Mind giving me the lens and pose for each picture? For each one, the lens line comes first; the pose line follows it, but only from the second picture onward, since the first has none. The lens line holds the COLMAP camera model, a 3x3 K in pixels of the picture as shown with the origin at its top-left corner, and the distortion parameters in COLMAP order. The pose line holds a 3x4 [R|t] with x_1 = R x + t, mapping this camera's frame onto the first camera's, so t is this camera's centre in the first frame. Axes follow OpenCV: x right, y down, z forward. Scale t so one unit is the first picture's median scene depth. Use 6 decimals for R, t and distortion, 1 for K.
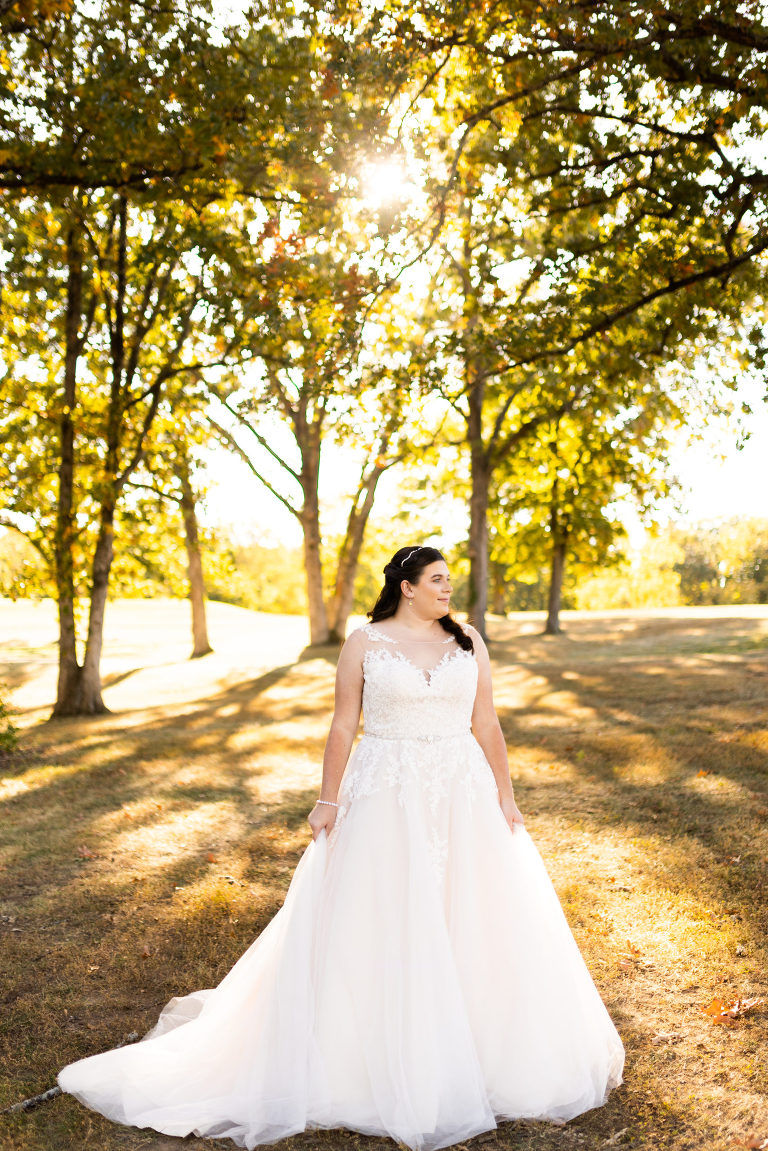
lens RADIAL K [[1154.5, 0, 385.7], [0, 1154.5, 546.7], [0, 0, 1]] dist [0.007965, 0.001372]
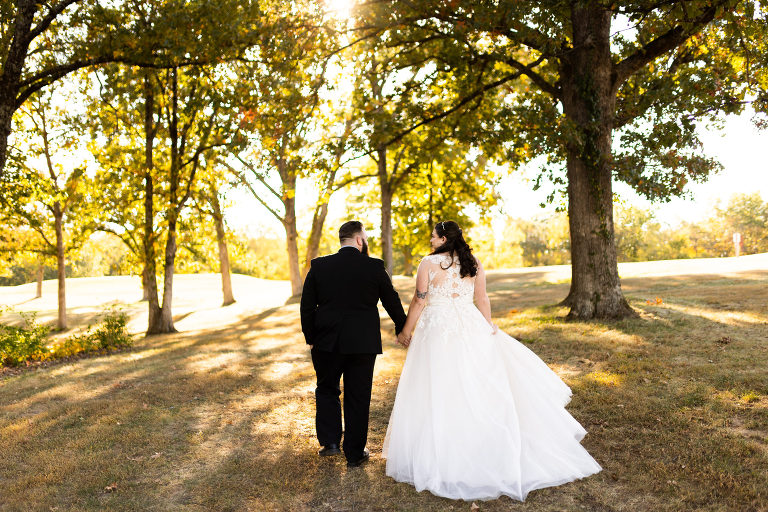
lens RADIAL K [[770.3, 0, 384.0], [0, 770.3, 256.0], [0, 0, 1]] dist [0.007965, 0.001372]
pose [[0.998832, -0.031248, 0.036847, 0.032383], [0.030232, 0.999156, 0.027791, -0.002445], [-0.037684, -0.026644, 0.998934, -0.156956]]
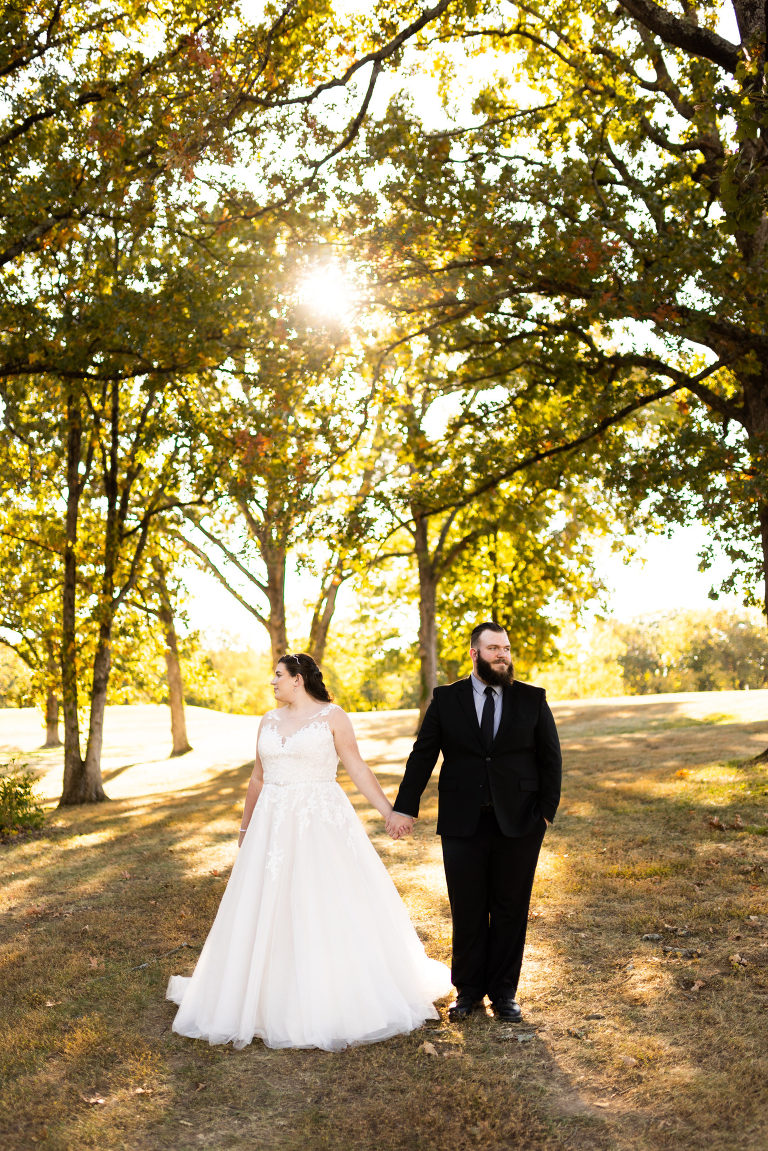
lens RADIAL K [[1140.8, 0, 371.6], [0, 1140.8, 558.9], [0, 0, 1]] dist [-0.005283, -0.001511]
pose [[0.999363, -0.029258, 0.020452, 0.005233], [0.030743, 0.996593, -0.076538, -0.002346], [-0.018143, 0.077118, 0.996857, -0.107021]]
